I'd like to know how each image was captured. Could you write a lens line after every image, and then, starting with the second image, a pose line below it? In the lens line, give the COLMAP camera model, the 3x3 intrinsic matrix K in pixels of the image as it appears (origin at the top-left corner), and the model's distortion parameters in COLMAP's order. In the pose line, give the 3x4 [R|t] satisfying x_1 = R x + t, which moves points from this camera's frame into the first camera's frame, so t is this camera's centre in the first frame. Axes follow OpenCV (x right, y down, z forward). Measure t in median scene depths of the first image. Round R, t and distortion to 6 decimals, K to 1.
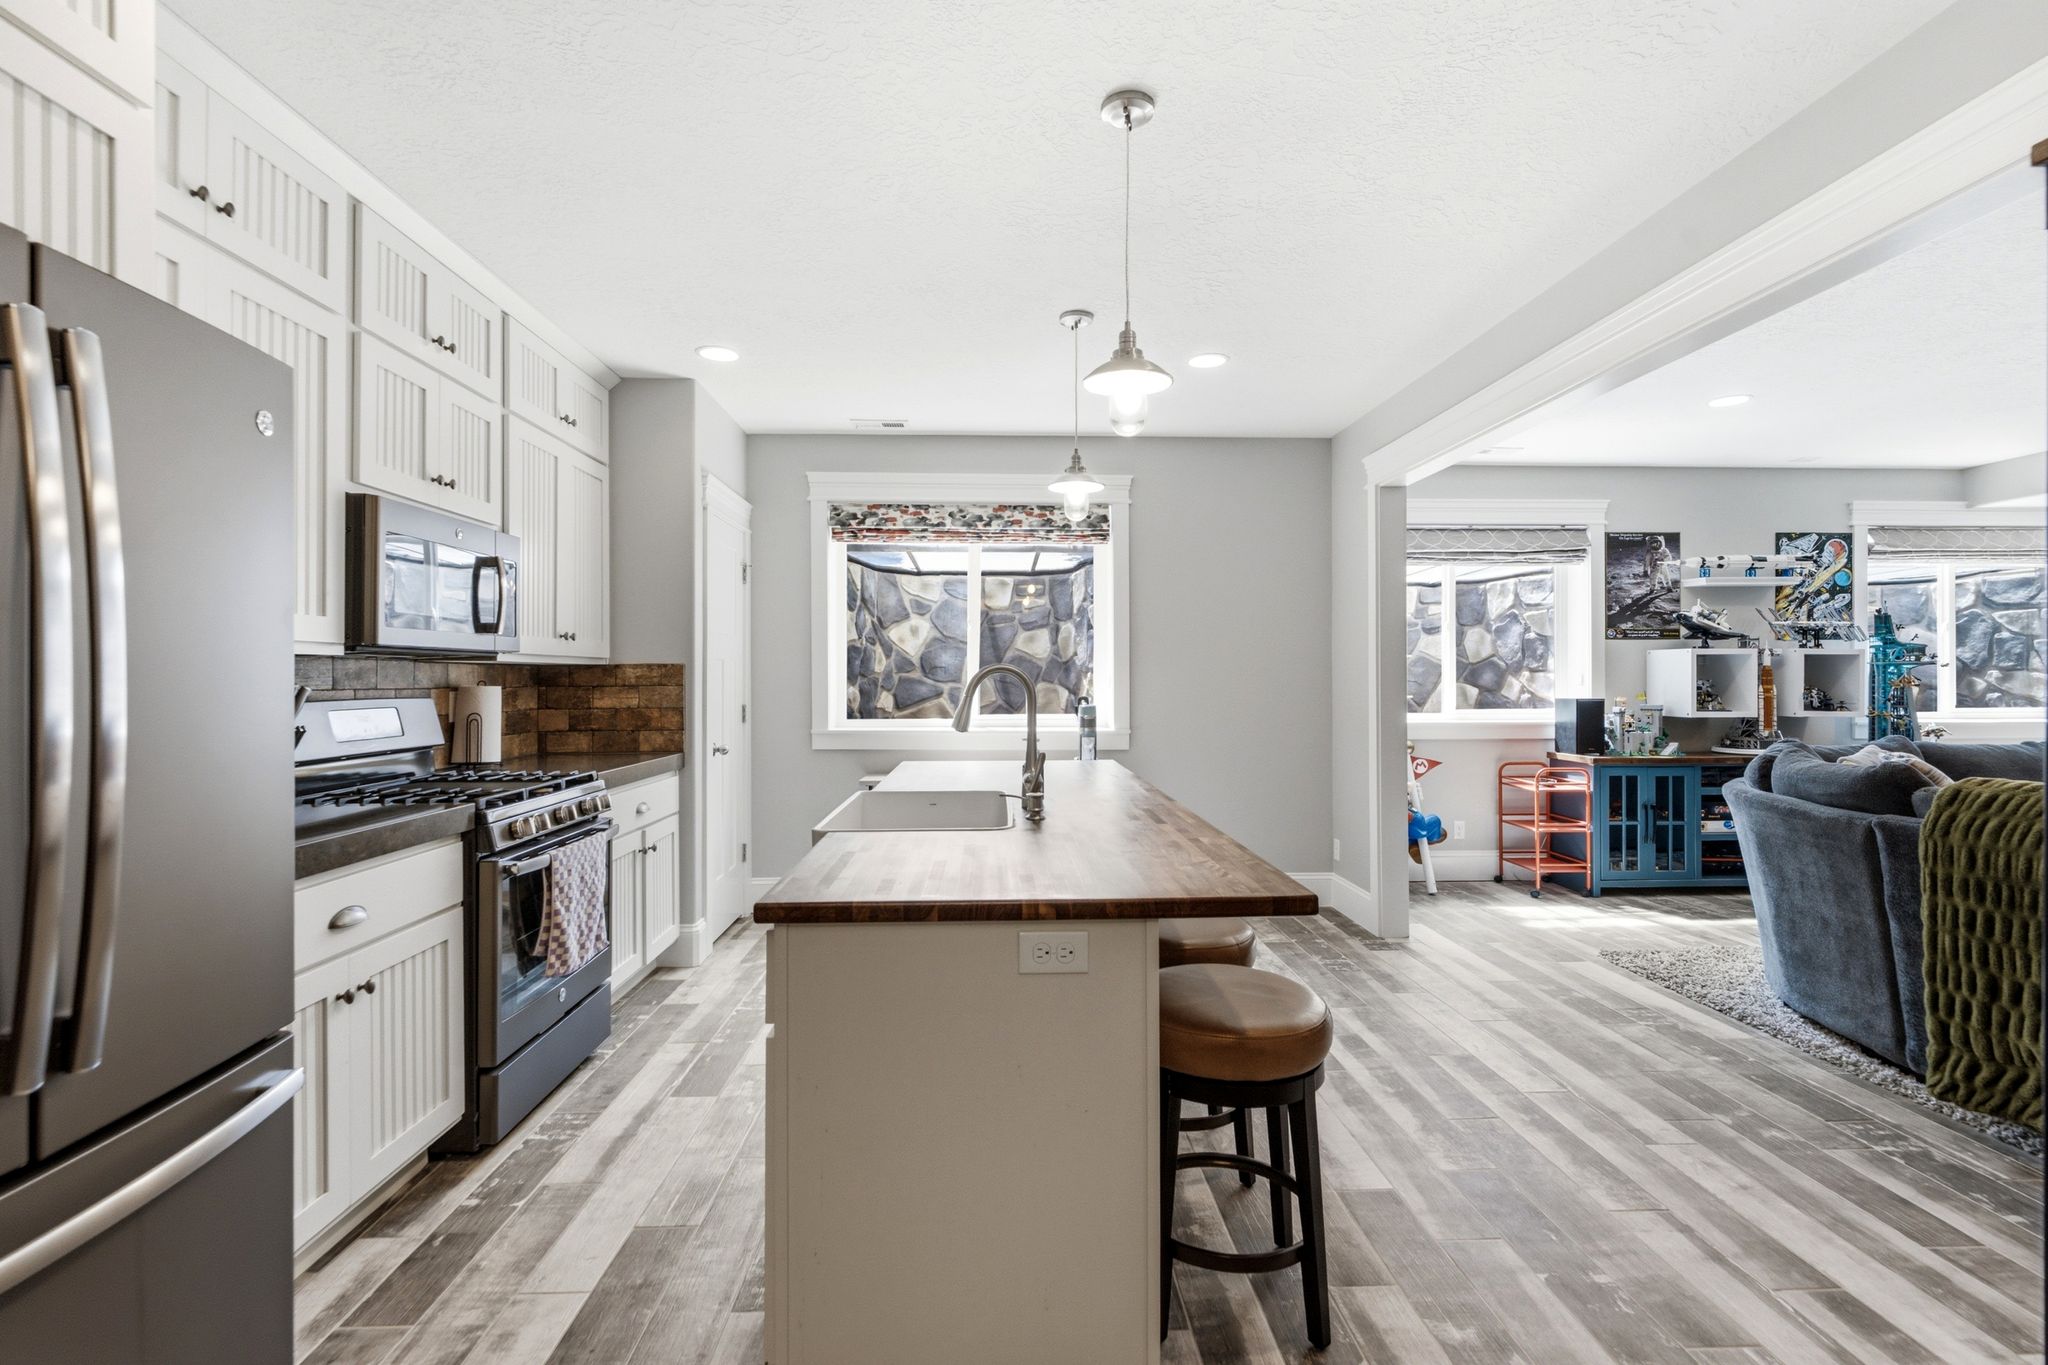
lens RADIAL K [[868.3, 0, 1068.7], [0, 868.3, 677.0], [0, 0, 1]] dist [0.002715, -0.000473]
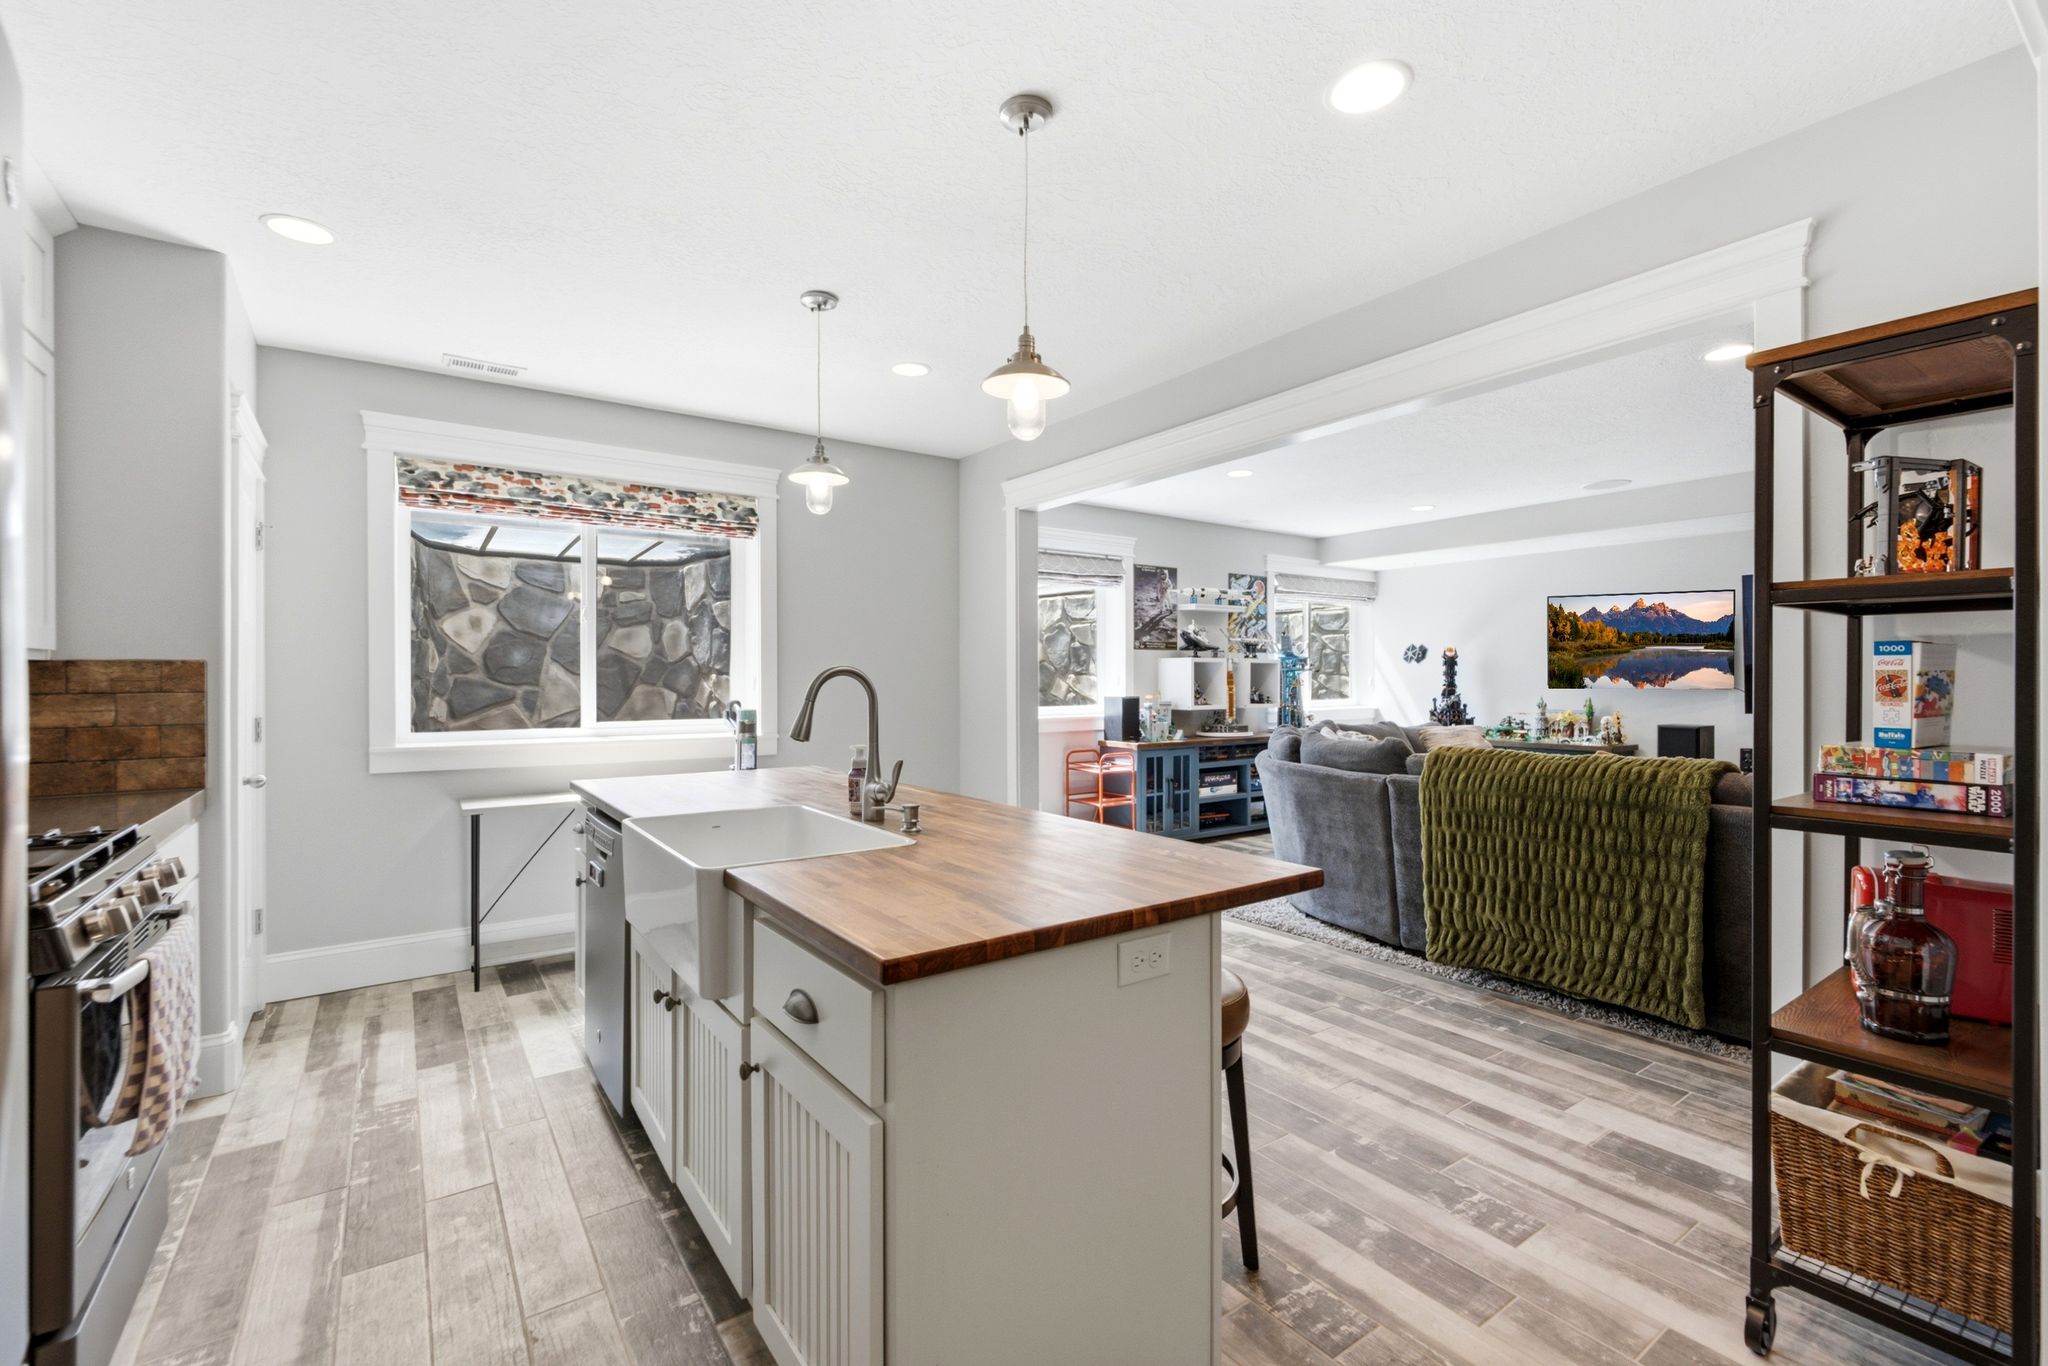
lens RADIAL K [[828.1, 0, 1025.2], [0, 828.1, 680.1], [0, 0, 1]] dist [0.001787, -0.000398]
pose [[0.857240, -0.000346, 0.514917, -0.170501], [-0.000644, 0.999998, 0.001744, -0.000817], [-0.514917, -0.001826, 0.857238, 0.072387]]
